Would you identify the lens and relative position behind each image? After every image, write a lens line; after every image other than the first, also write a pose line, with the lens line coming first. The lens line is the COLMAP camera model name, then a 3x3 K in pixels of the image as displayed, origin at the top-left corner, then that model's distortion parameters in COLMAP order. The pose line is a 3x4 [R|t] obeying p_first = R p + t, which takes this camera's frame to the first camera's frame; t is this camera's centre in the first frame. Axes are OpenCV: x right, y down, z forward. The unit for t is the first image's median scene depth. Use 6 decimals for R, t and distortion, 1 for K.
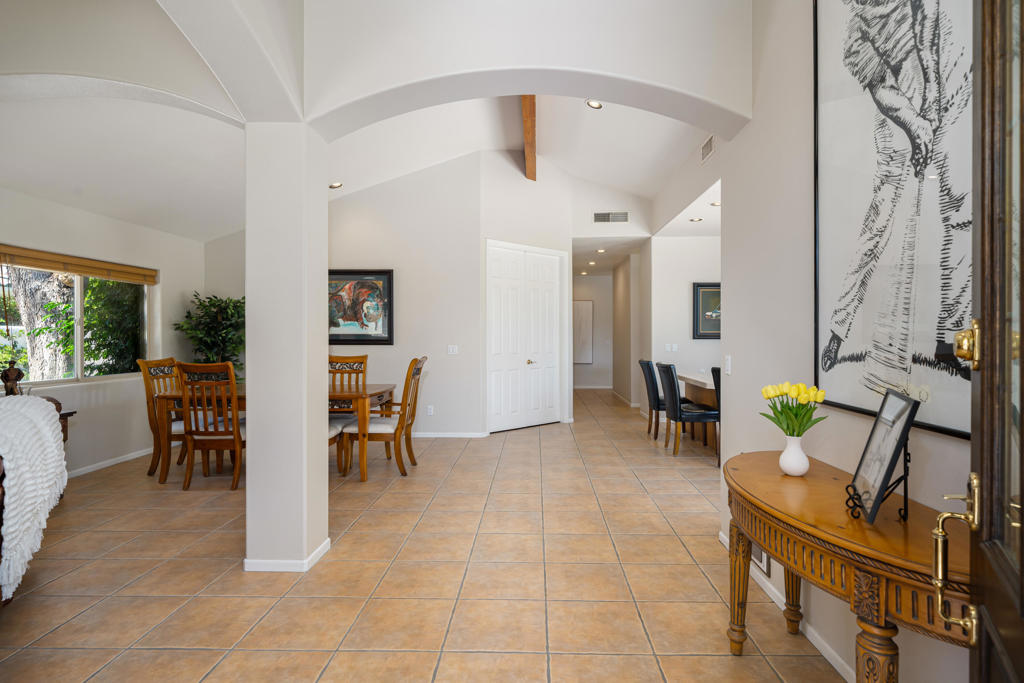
lens RADIAL K [[531.4, 0, 515.7], [0, 531.4, 339.1], [0, 0, 1]] dist [0.001126, 0.000066]
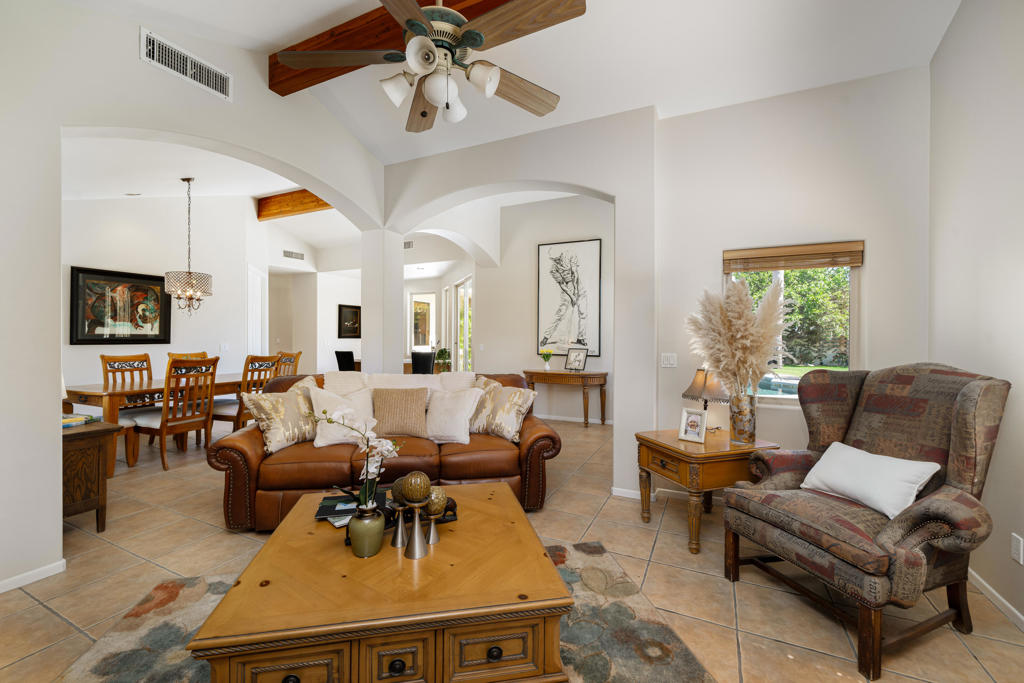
lens RADIAL K [[413.1, 0, 514.6], [0, 413.1, 338.4], [0, 0, 1]] dist [0.000199, -0.000074]
pose [[0.421181, -0.000903, 0.906976, -0.725775], [0.000691, 1.000000, 0.000675, -0.001431], [-0.906976, 0.000342, 0.421182, -0.037736]]
